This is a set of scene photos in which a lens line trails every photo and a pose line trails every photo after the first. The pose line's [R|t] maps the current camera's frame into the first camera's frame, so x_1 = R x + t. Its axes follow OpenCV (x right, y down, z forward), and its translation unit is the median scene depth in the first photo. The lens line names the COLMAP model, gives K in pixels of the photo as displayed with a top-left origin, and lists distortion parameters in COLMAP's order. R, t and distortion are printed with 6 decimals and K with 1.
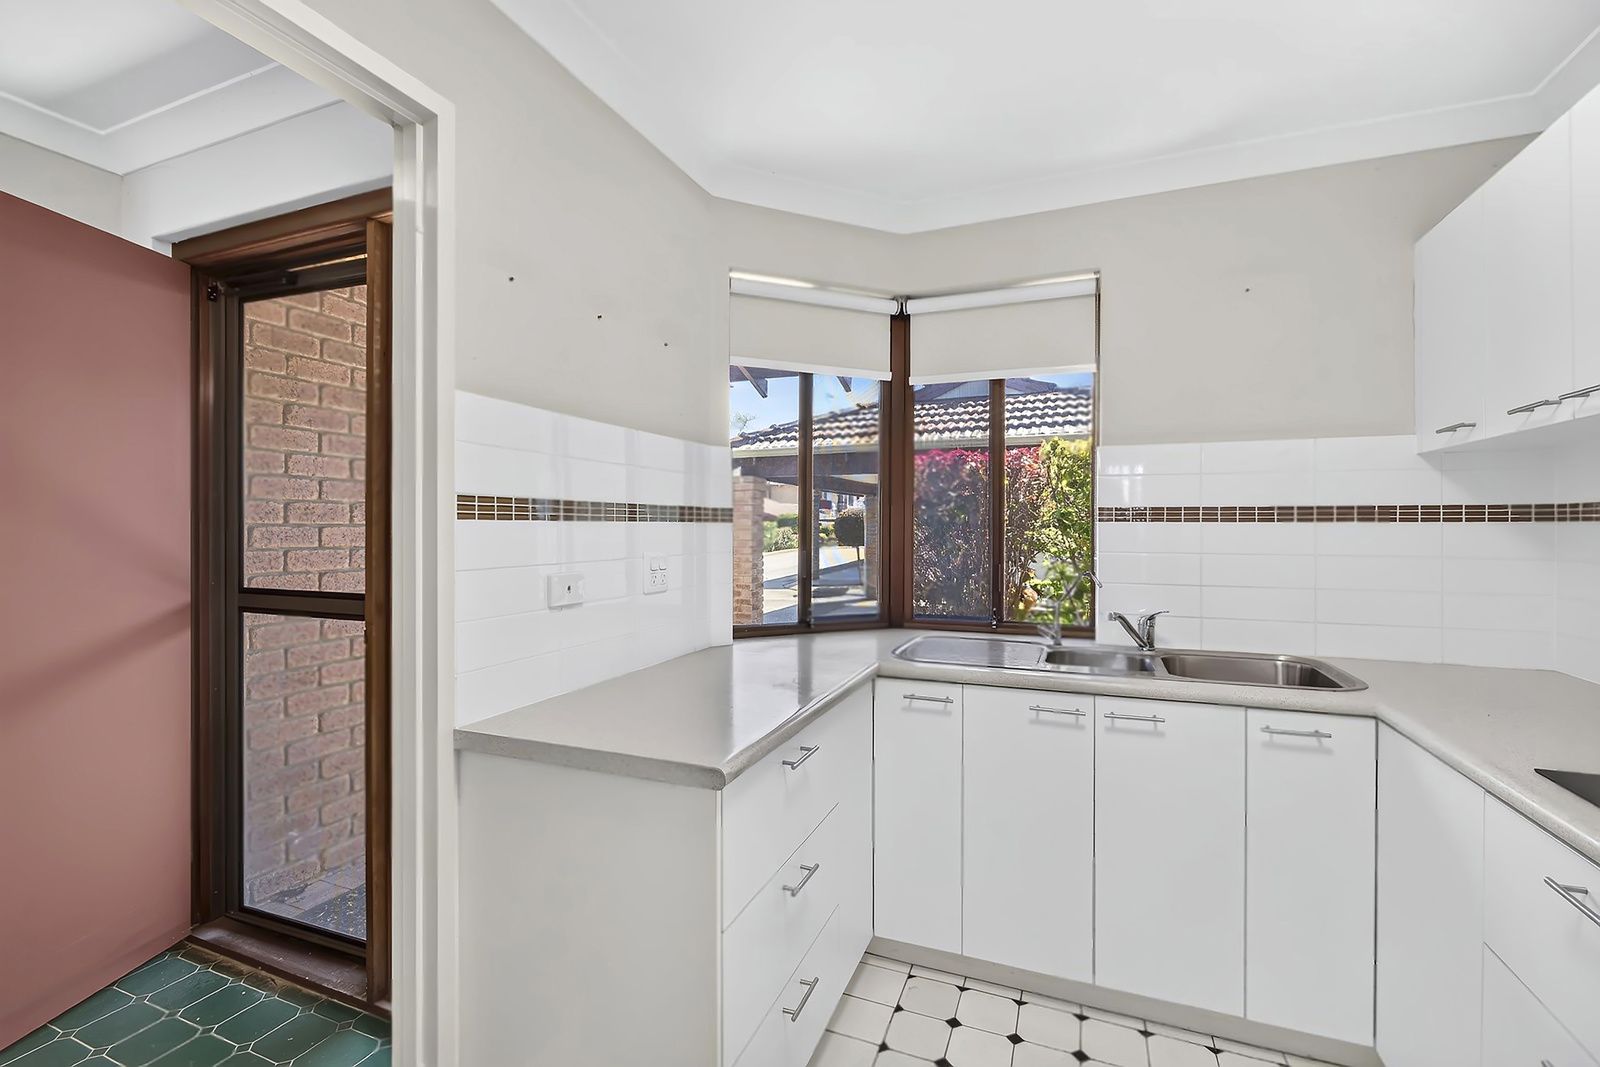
lens RADIAL K [[710.6, 0, 798.1], [0, 710.6, 531.8], [0, 0, 1]] dist [0.001080, 0.000227]
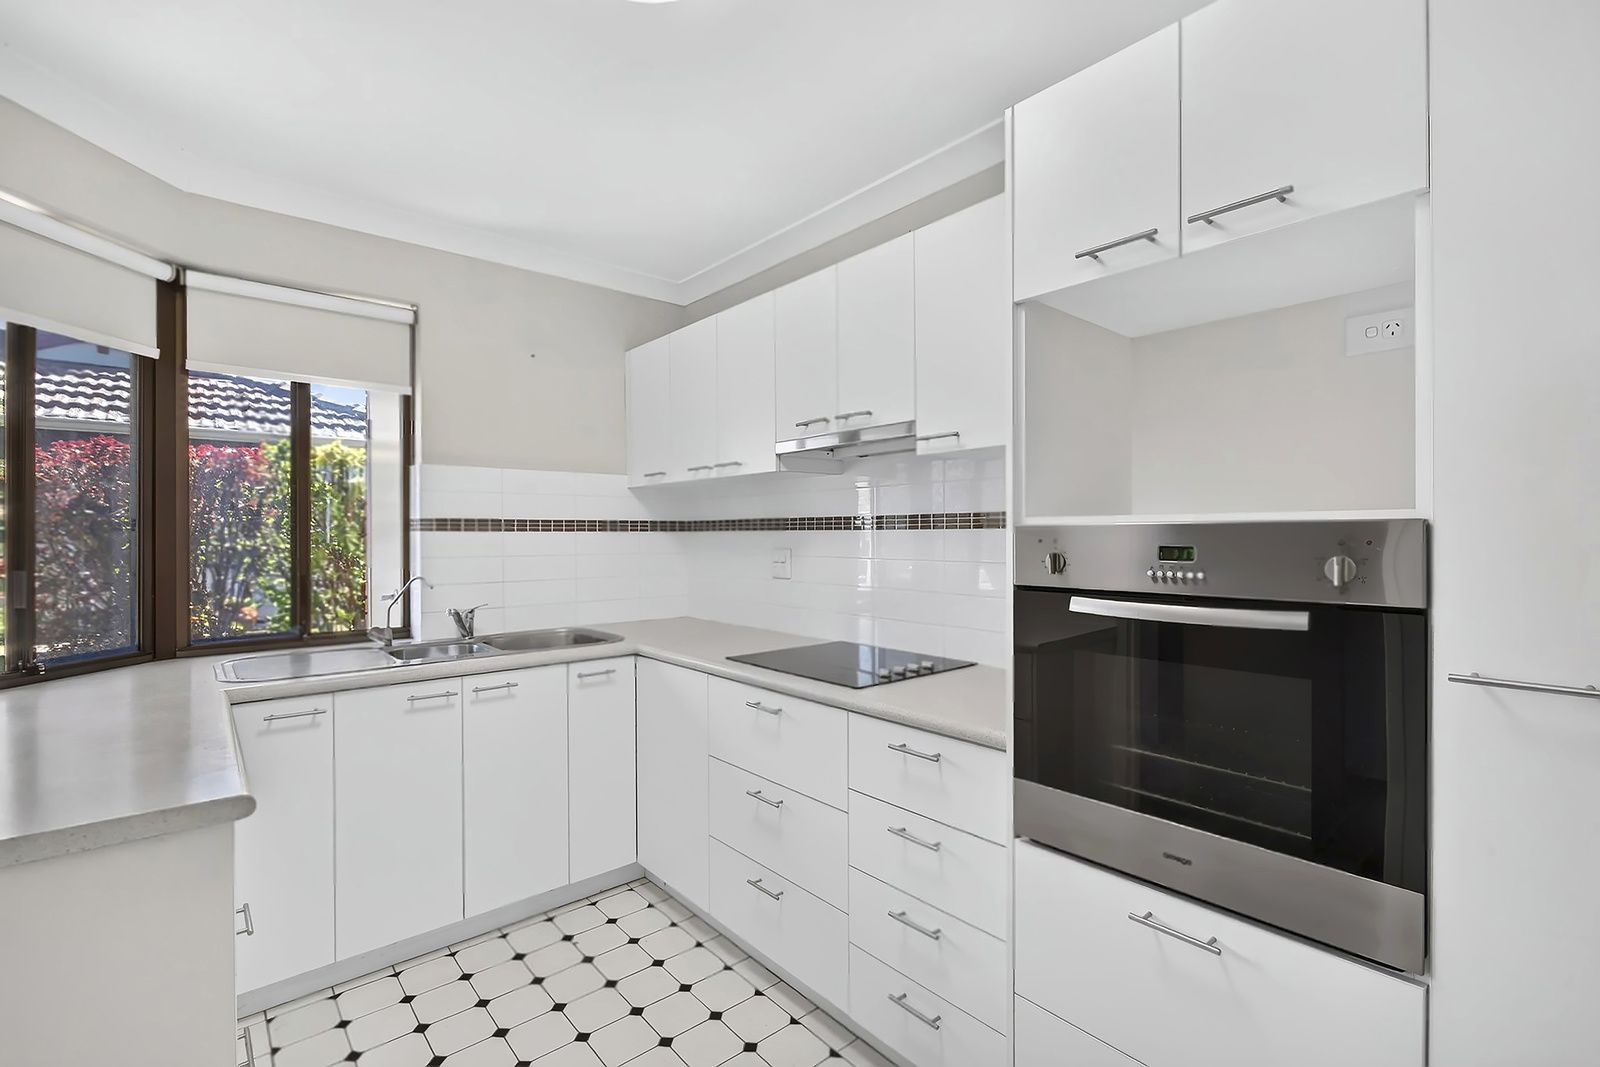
lens RADIAL K [[710.6, 0, 802.6], [0, 710.6, 533.5], [0, 0, 1]] dist [0.001080, 0.000227]
pose [[0.455758, -0.001372, 0.890103, -0.315058], [0.010871, 0.999933, -0.004025, 0.001173], [-0.890037, 0.011510, 0.455742, -0.045132]]
